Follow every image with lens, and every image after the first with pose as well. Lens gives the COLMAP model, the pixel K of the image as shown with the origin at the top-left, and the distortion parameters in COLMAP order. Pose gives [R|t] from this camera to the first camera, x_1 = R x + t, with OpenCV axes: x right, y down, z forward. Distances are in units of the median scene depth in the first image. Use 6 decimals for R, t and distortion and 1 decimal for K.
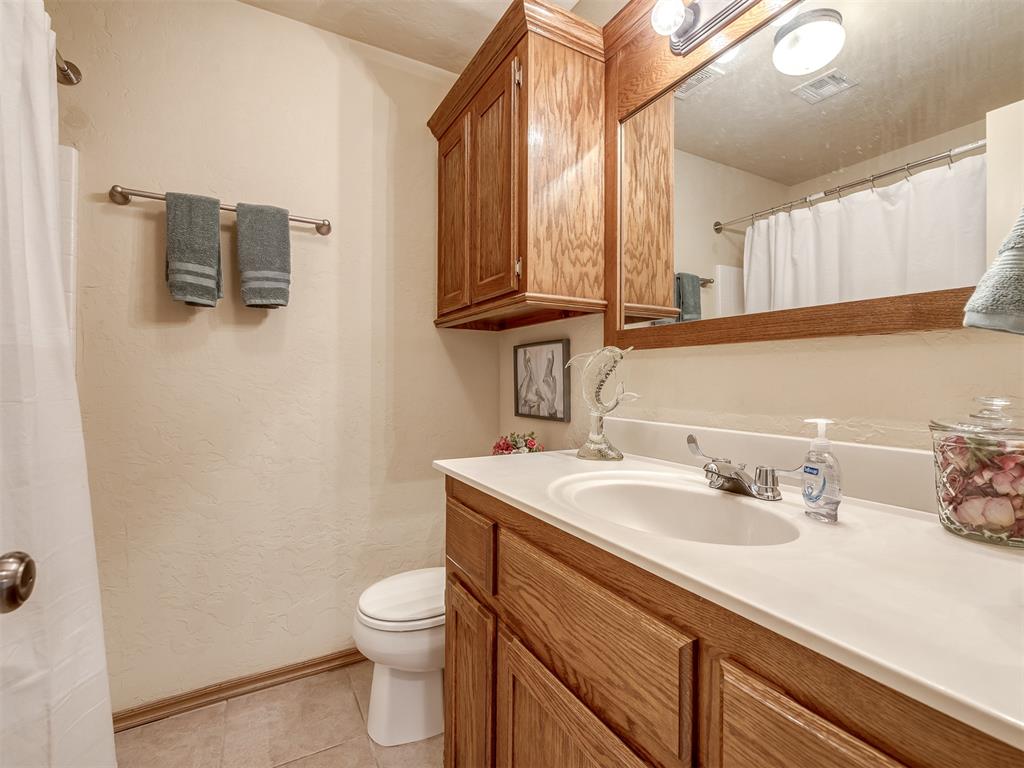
lens RADIAL K [[486.0, 0, 512.8], [0, 486.0, 384.0], [0, 0, 1]] dist [-0.003557, 0.000822]
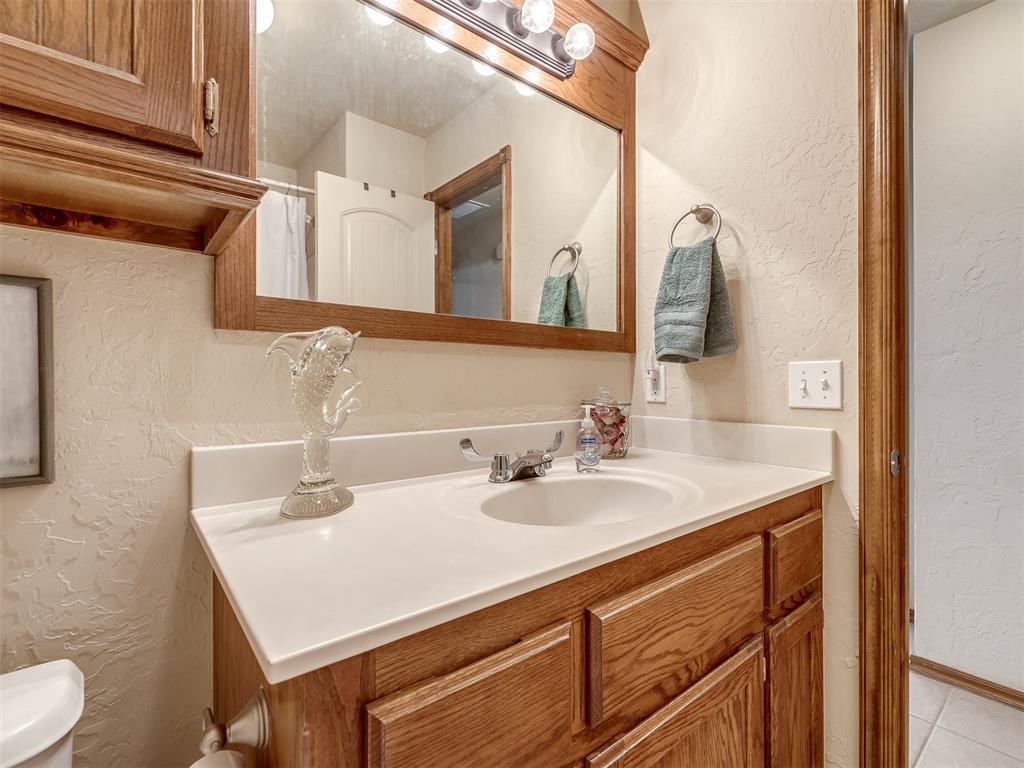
lens RADIAL K [[486.0, 0, 508.1], [0, 486.0, 375.2], [0, 0, 1]] dist [-0.003557, 0.000822]
pose [[-0.184777, 0.001080, 0.982780, -0.578004], [0.003656, 0.999993, -0.000411, -0.015711], [-0.982774, 0.003517, -0.184780, 1.110581]]
